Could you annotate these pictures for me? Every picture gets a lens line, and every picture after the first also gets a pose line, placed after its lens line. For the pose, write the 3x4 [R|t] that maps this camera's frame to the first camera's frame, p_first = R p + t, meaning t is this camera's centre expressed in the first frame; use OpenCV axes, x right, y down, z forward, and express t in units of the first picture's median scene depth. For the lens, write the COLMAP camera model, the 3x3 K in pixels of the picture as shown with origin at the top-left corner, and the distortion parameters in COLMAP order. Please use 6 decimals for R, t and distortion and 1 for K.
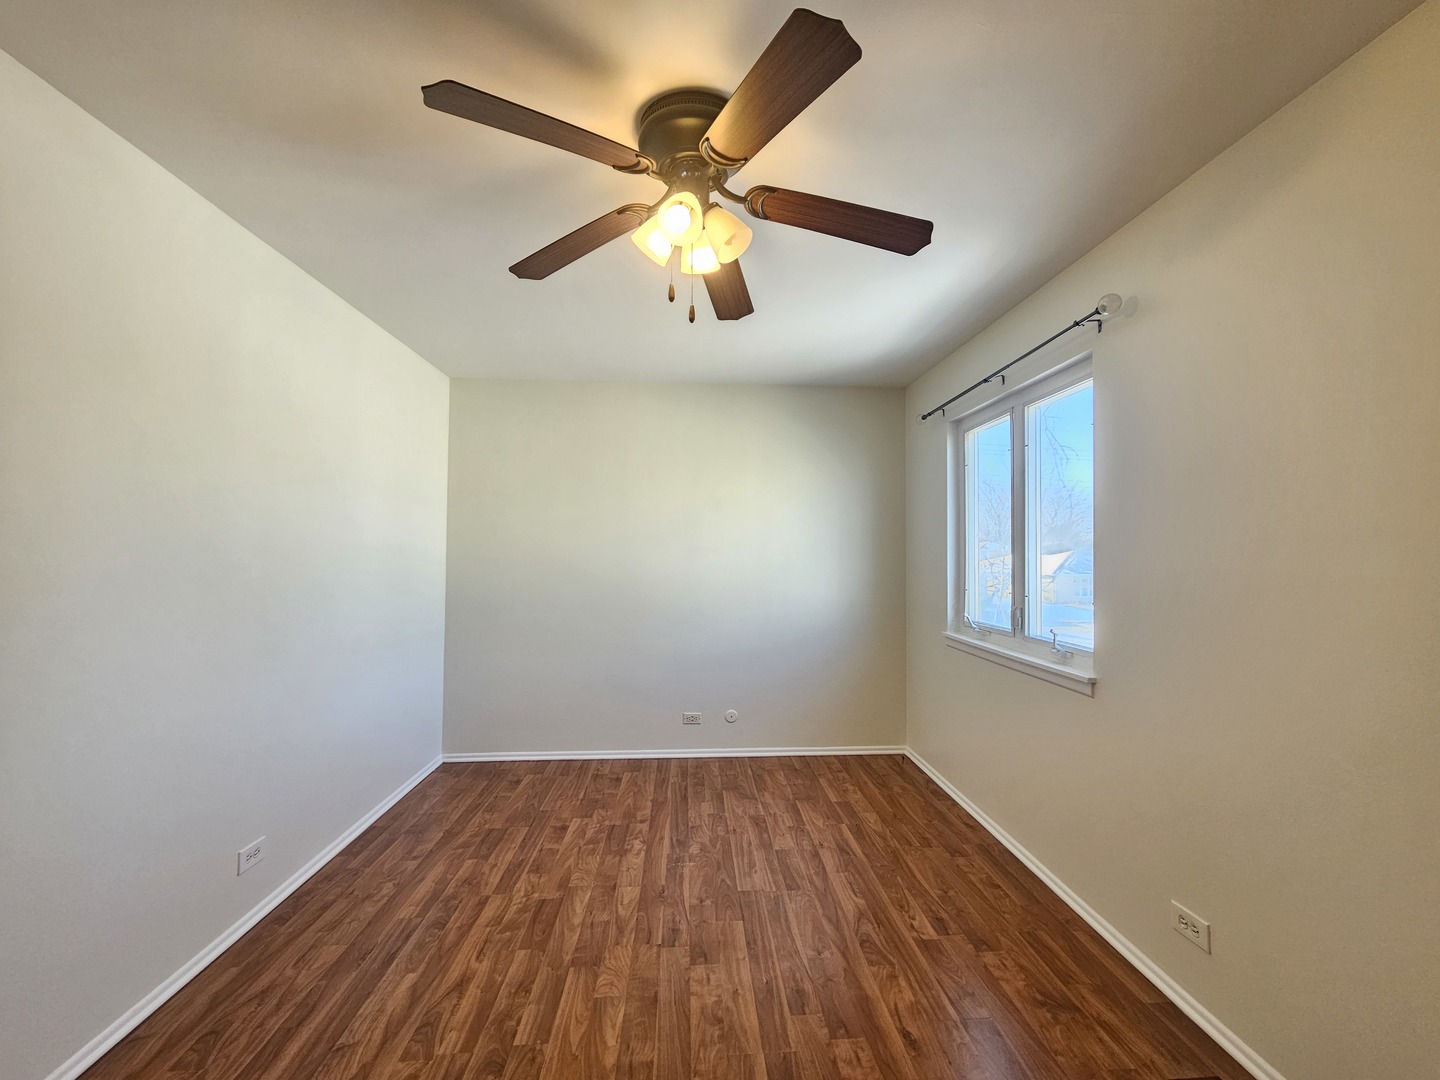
lens RADIAL K [[585.9, 0, 725.0], [0, 585.9, 538.8], [0, 0, 1]] dist [-0.000033, 0.000453]
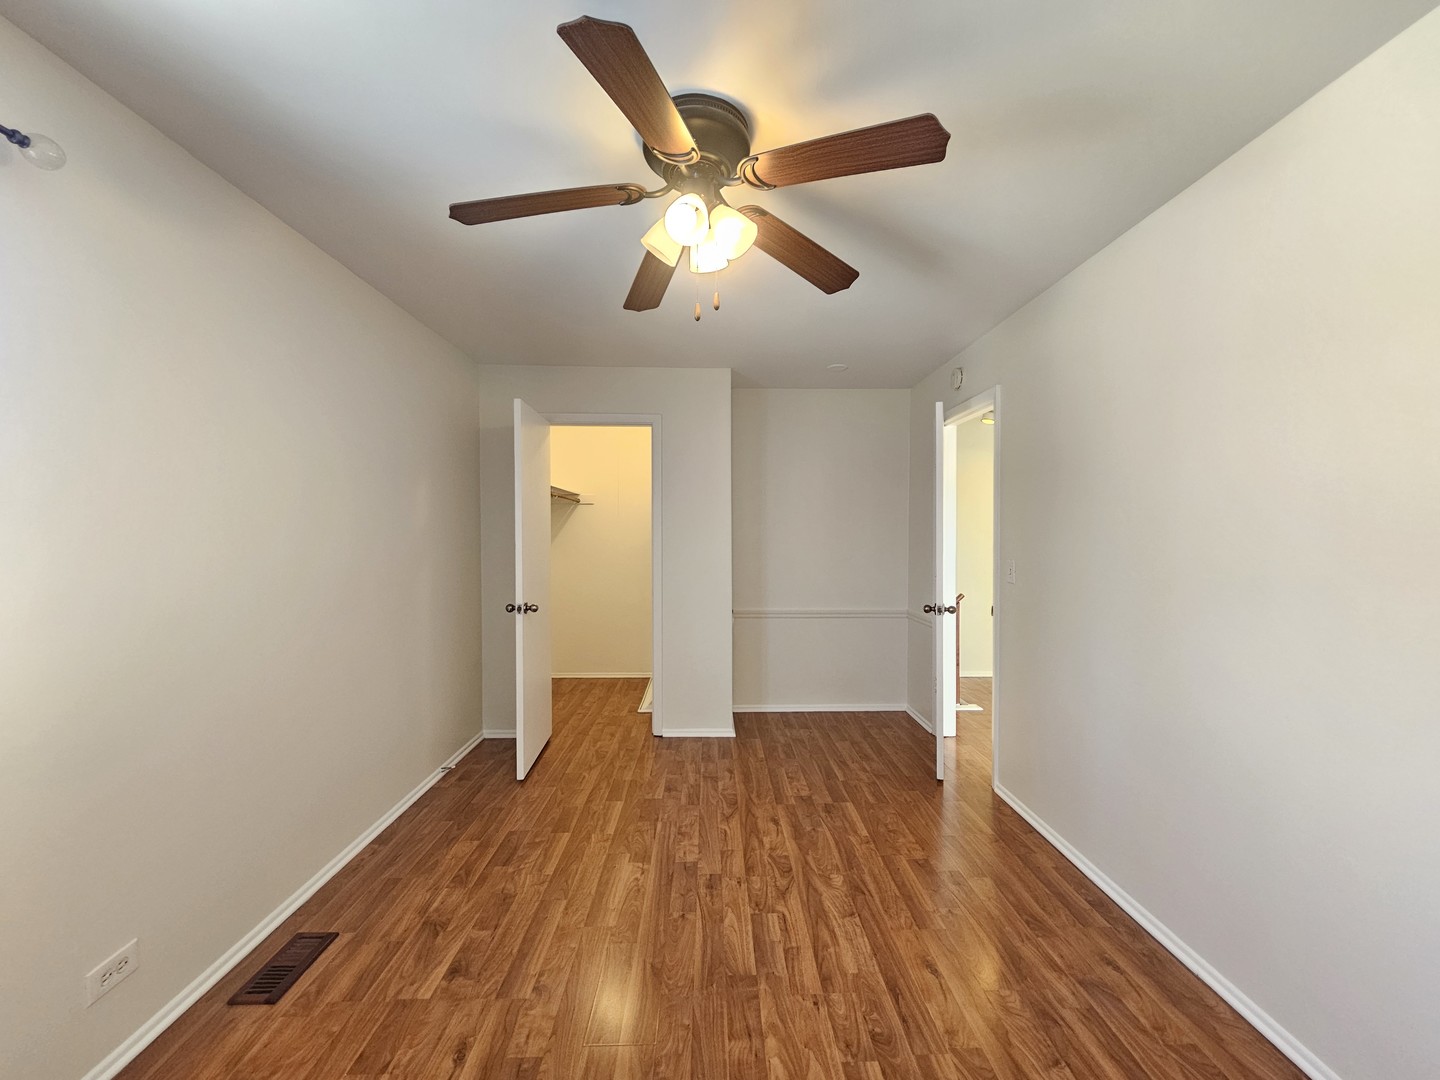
lens RADIAL K [[585.9, 0, 725.0], [0, 585.9, 538.8], [0, 0, 1]] dist [-0.000033, 0.000453]
pose [[-0.999187, -0.005886, 0.039882, -0.094627], [-0.006551, 0.999842, -0.016545, 0.022295], [-0.039778, -0.016793, -0.999067, 1.267707]]
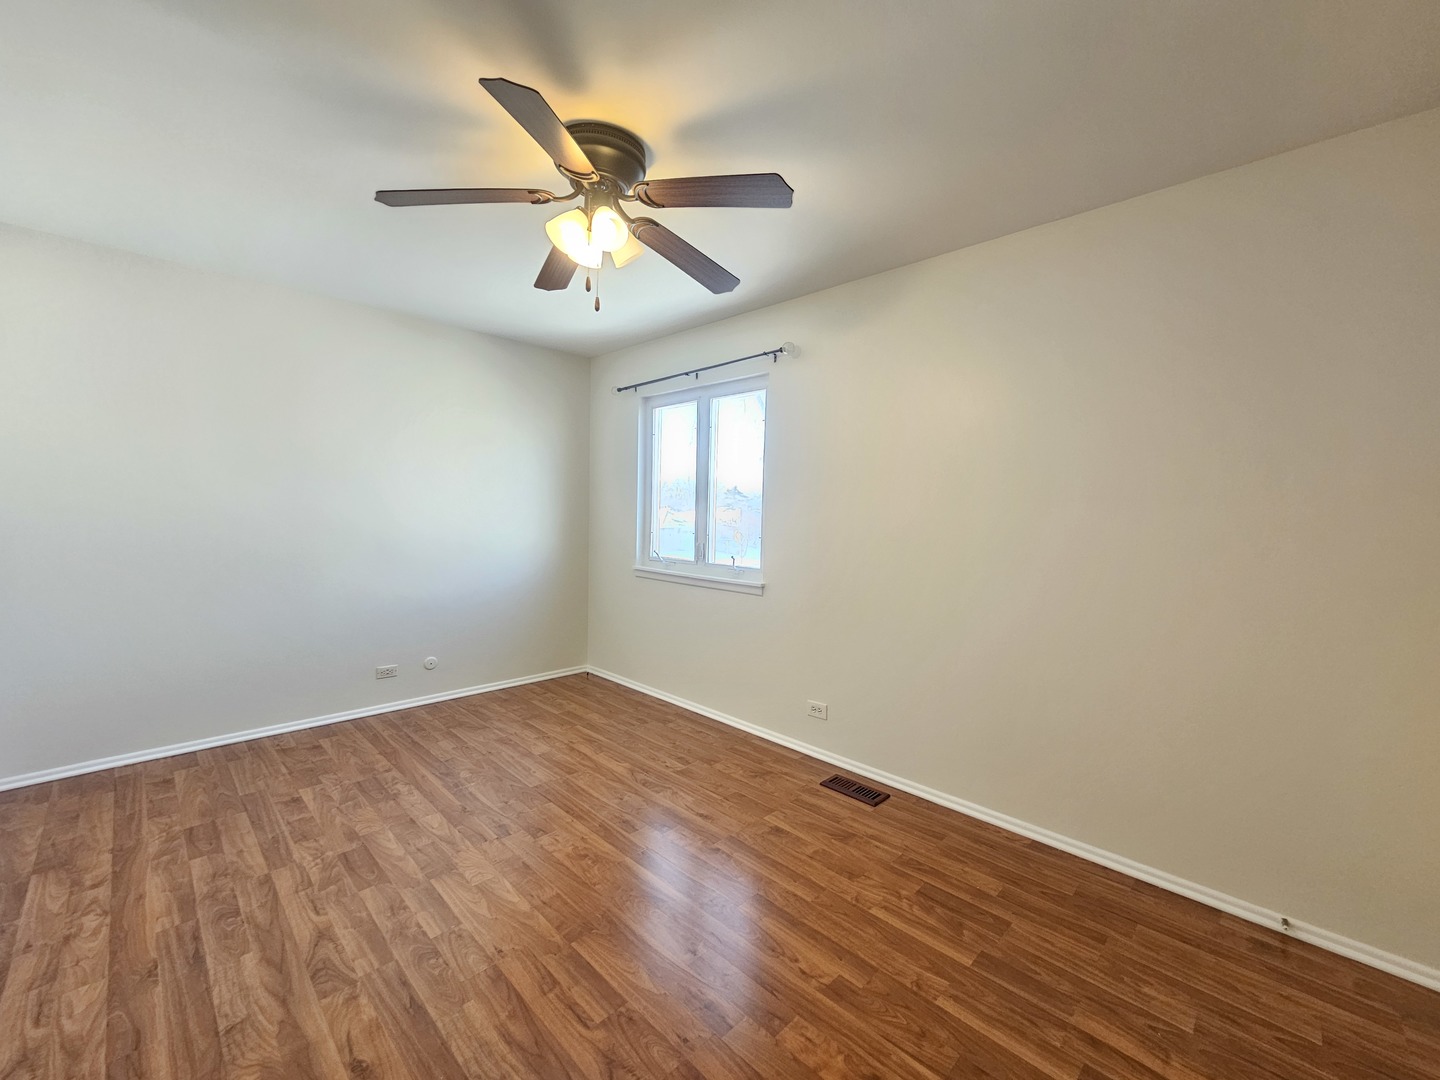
lens RADIAL K [[585.9, 0, 725.0], [0, 585.9, 538.8], [0, 0, 1]] dist [-0.000033, 0.000453]
pose [[0.744875, -0.017482, 0.666975, -0.431370], [-0.036026, 0.997144, 0.066370, 0.013158], [-0.666230, -0.073466, 0.742119, -0.084948]]
